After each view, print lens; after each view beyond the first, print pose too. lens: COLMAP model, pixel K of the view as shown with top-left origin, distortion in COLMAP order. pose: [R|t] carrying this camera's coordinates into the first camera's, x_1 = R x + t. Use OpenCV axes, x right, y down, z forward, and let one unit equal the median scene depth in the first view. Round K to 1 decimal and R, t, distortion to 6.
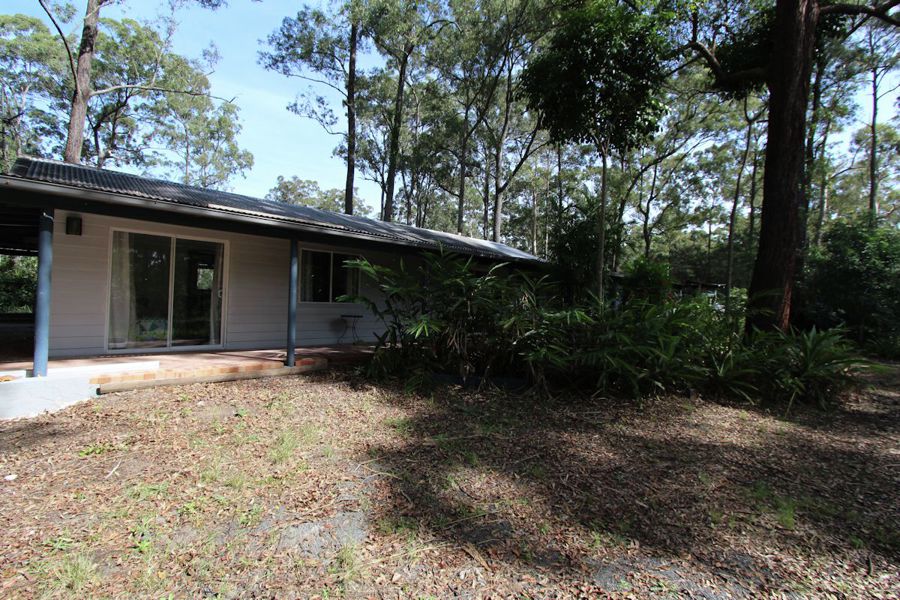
lens RADIAL K [[412.9, 0, 453.9], [0, 412.9, 290.9], [0, 0, 1]] dist [-0.013200, 0.000810]
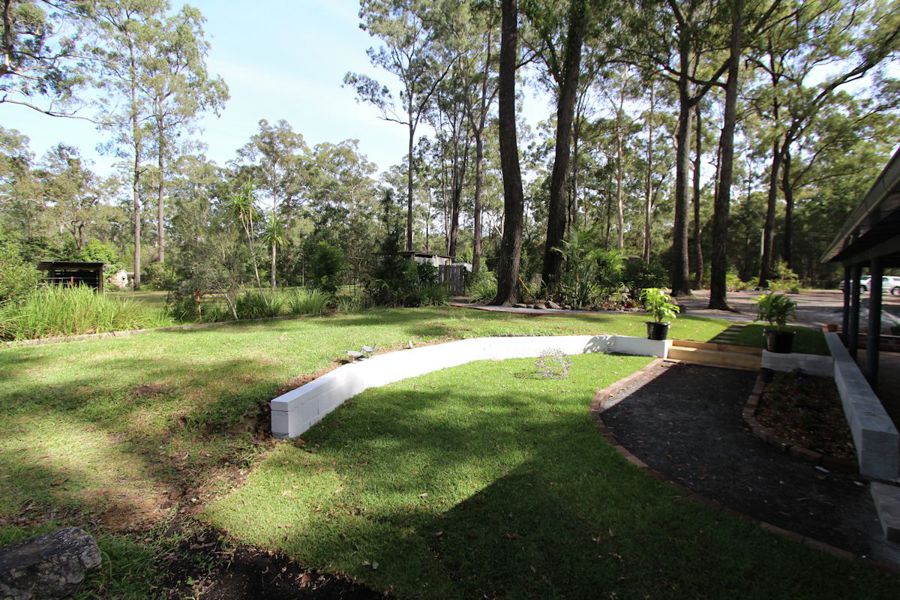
lens RADIAL K [[412.9, 0, 453.9], [0, 412.9, 290.9], [0, 0, 1]] dist [-0.013200, 0.000810]
pose [[0.996562, -0.025377, 0.078864, -0.159938], [0.020435, 0.997814, 0.062844, -0.004998], [-0.080286, -0.061016, 0.994903, 0.228988]]
